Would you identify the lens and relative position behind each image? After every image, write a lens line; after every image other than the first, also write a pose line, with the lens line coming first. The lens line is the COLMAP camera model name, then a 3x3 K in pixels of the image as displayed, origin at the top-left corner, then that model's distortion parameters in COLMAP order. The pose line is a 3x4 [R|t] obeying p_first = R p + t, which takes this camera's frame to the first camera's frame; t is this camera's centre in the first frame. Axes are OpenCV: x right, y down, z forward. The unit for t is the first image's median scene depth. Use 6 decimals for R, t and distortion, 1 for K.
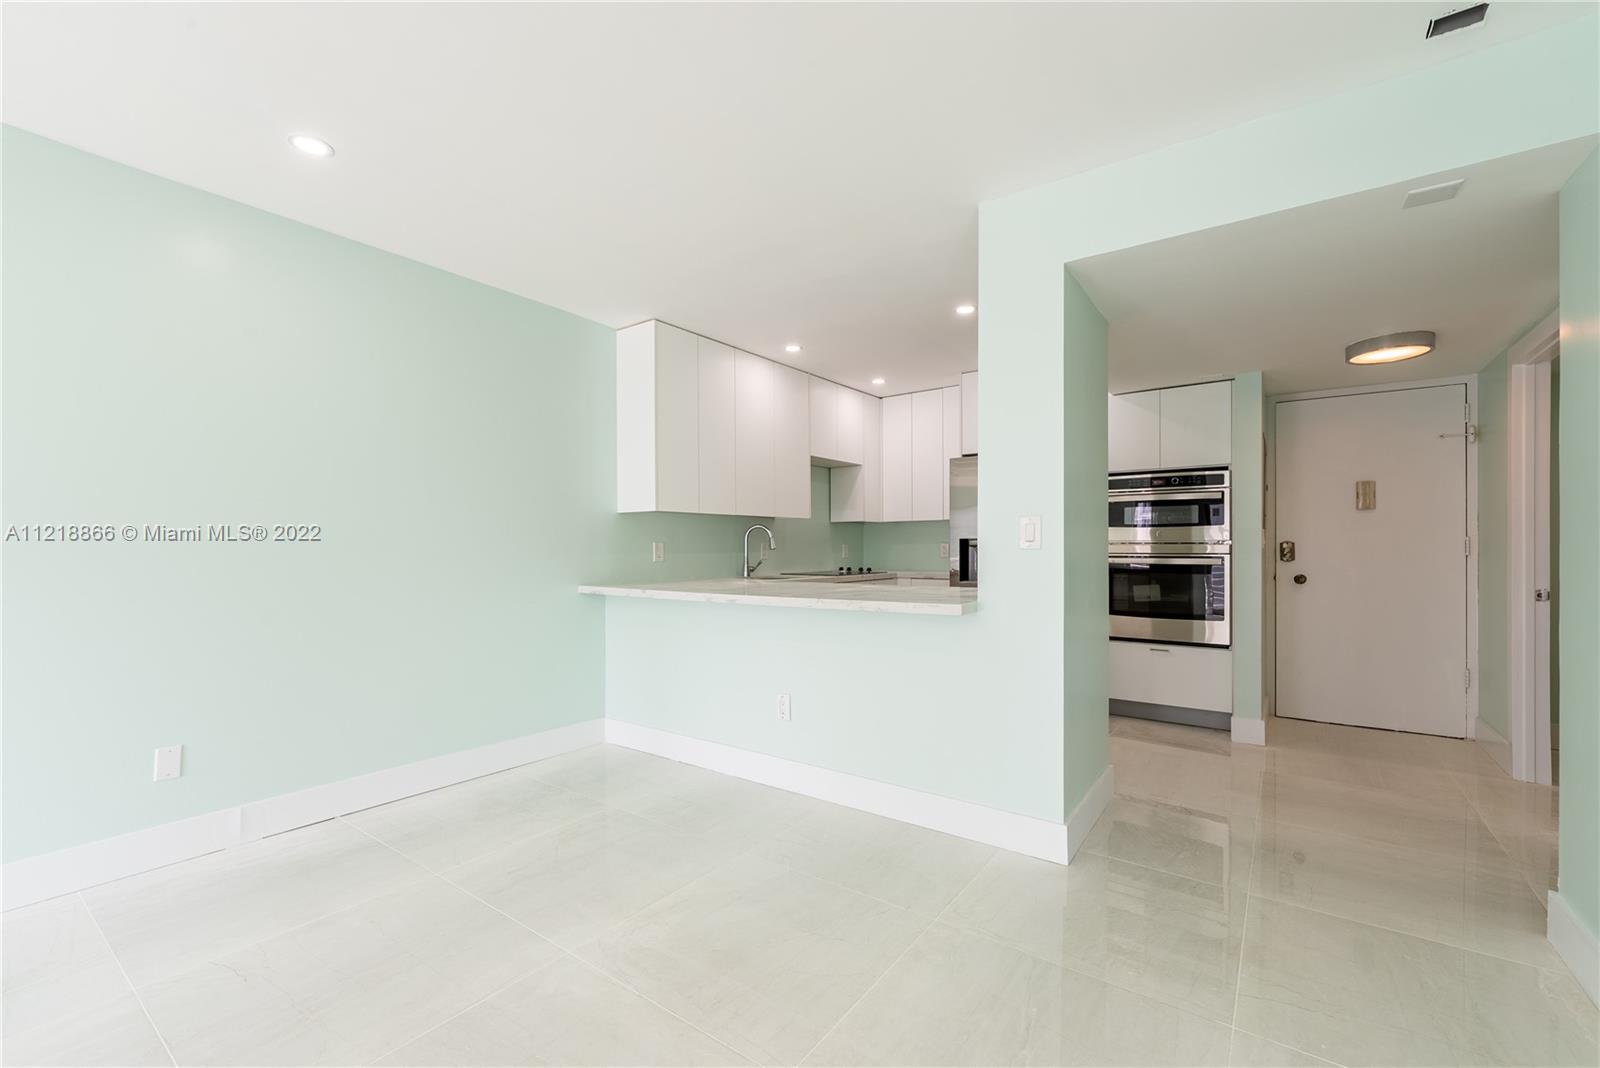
lens RADIAL K [[657.1, 0, 780.8], [0, 657.1, 543.3], [0, 0, 1]] dist [0.001703, -0.001447]
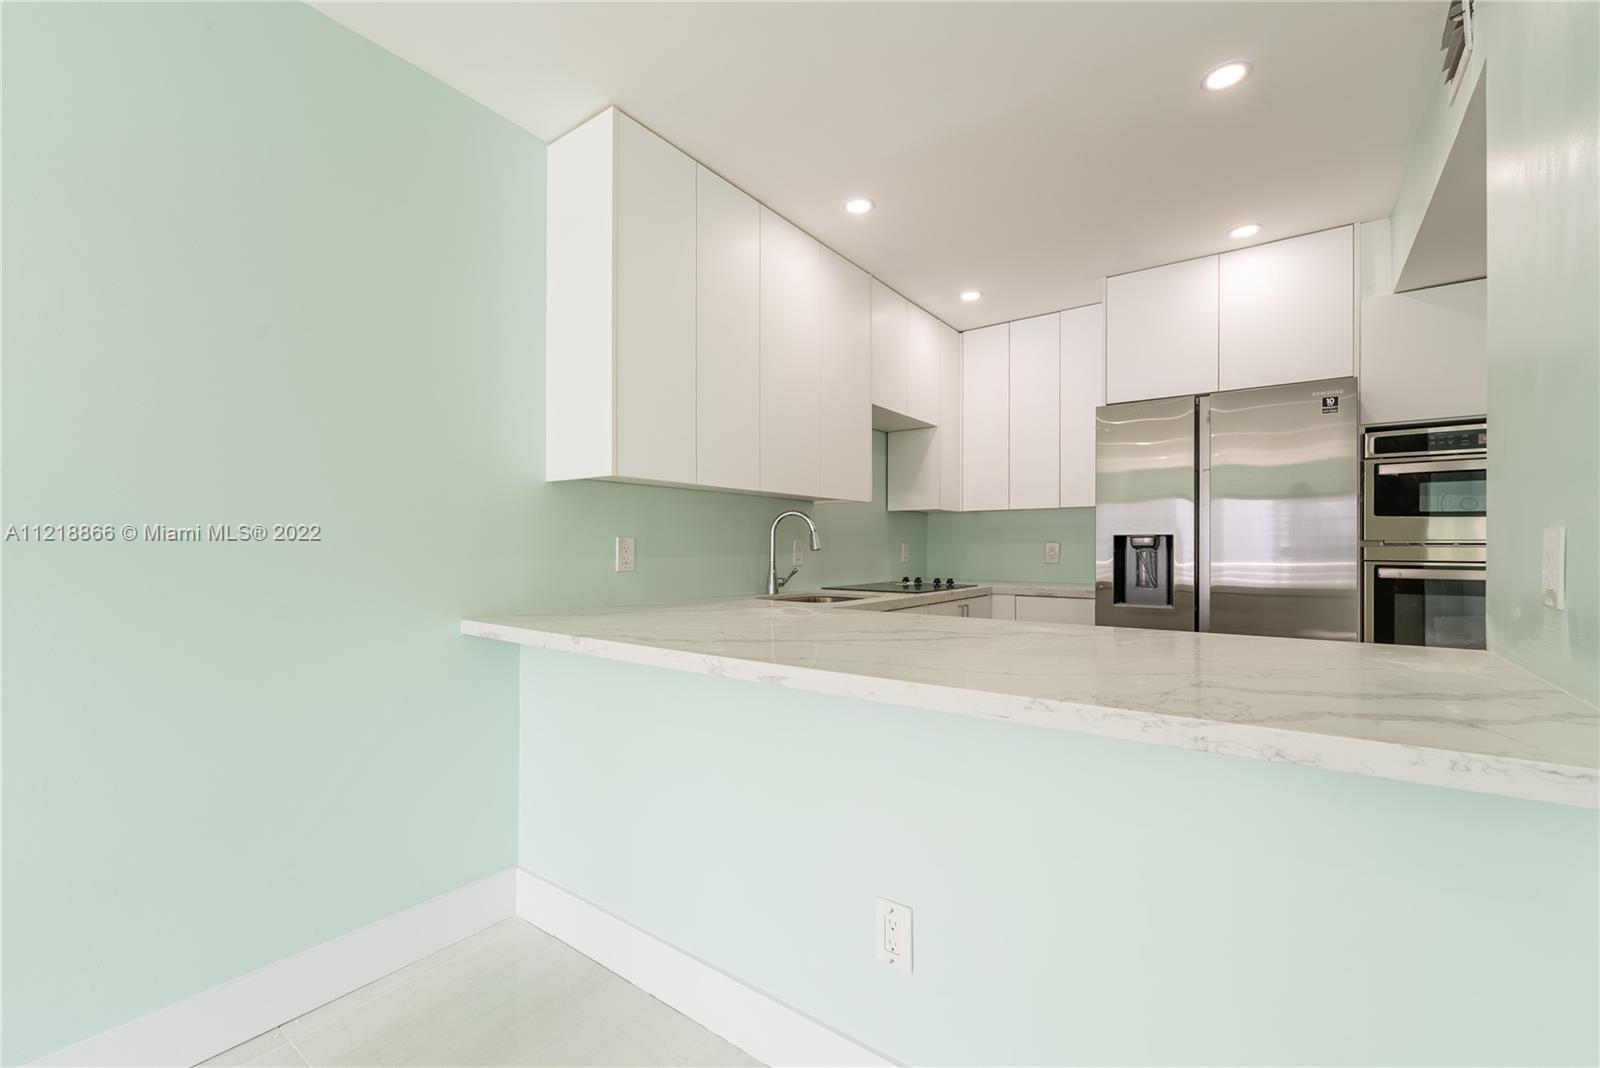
lens RADIAL K [[657.1, 0, 789.3], [0, 657.1, 539.5], [0, 0, 1]] dist [0.001703, -0.001447]
pose [[0.999641, 0.005428, 0.026236, -0.057629], [-0.005233, 0.999958, -0.007512, 0.004226], [-0.026276, 0.007372, 0.999628, 0.421182]]
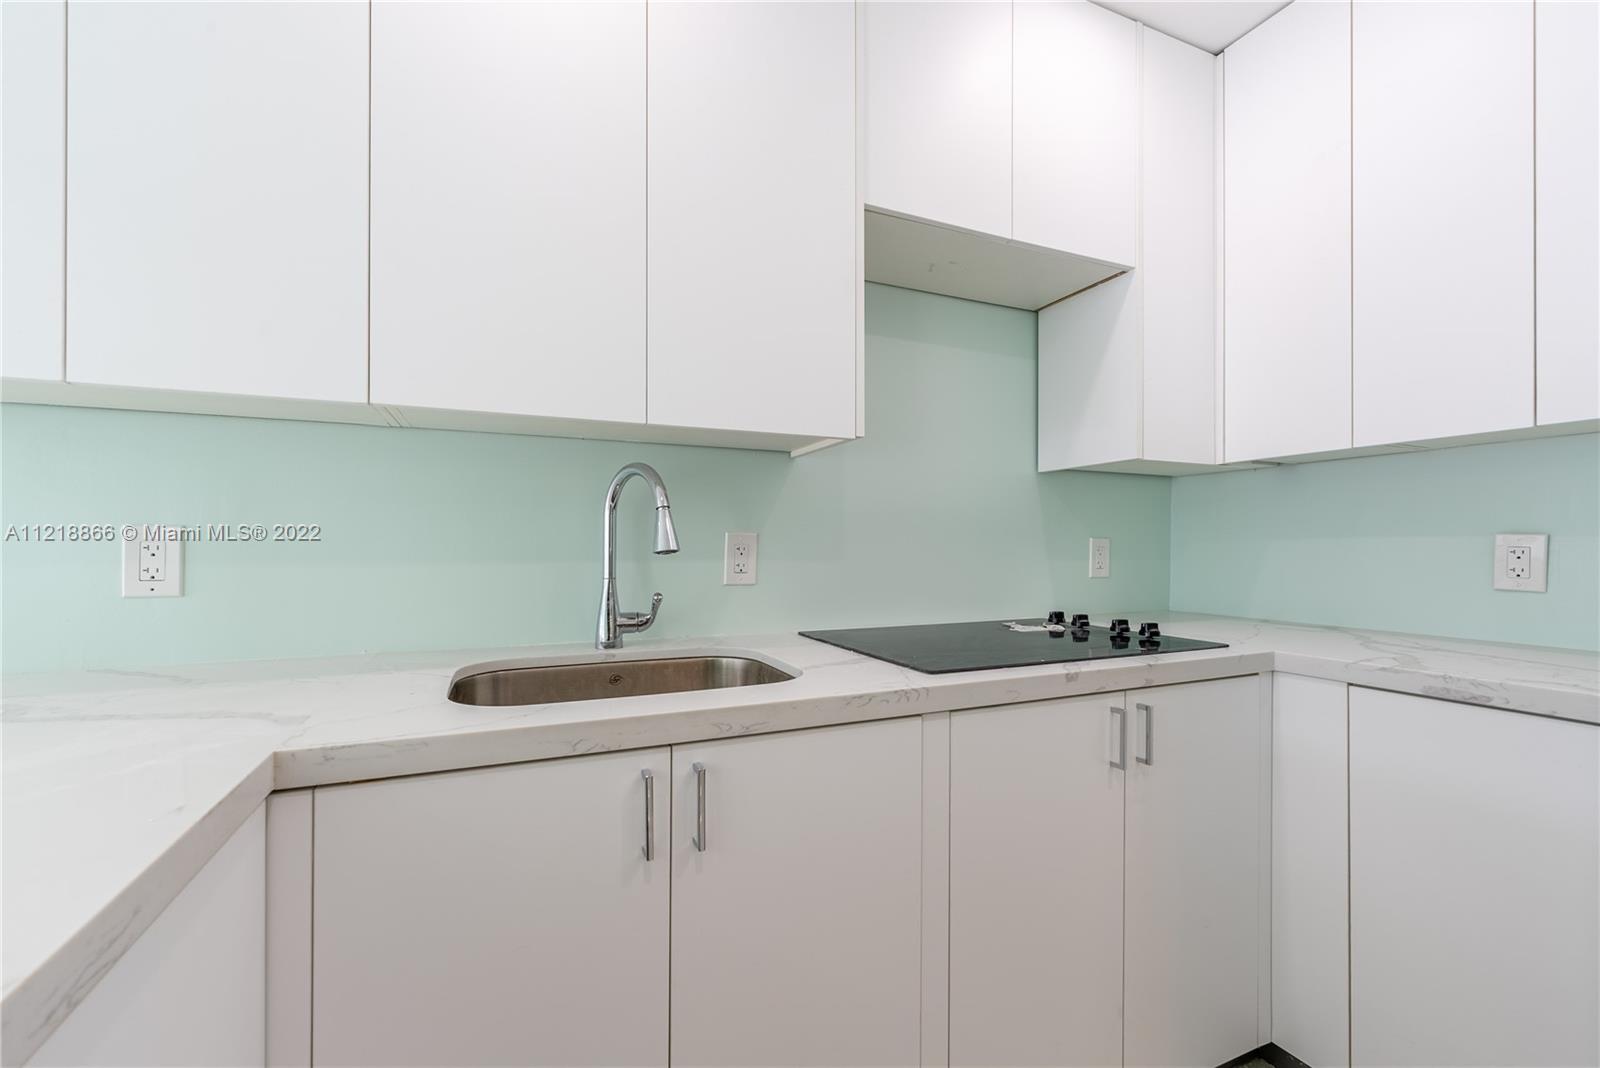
lens RADIAL K [[657.1, 0, 805.2], [0, 657.1, 535.3], [0, 0, 1]] dist [0.001703, -0.001447]
pose [[0.879865, -0.000727, -0.475222, 0.169867], [-0.003833, 0.999955, -0.008627, 0.004793], [0.475208, 0.009412, 0.879823, 0.860112]]
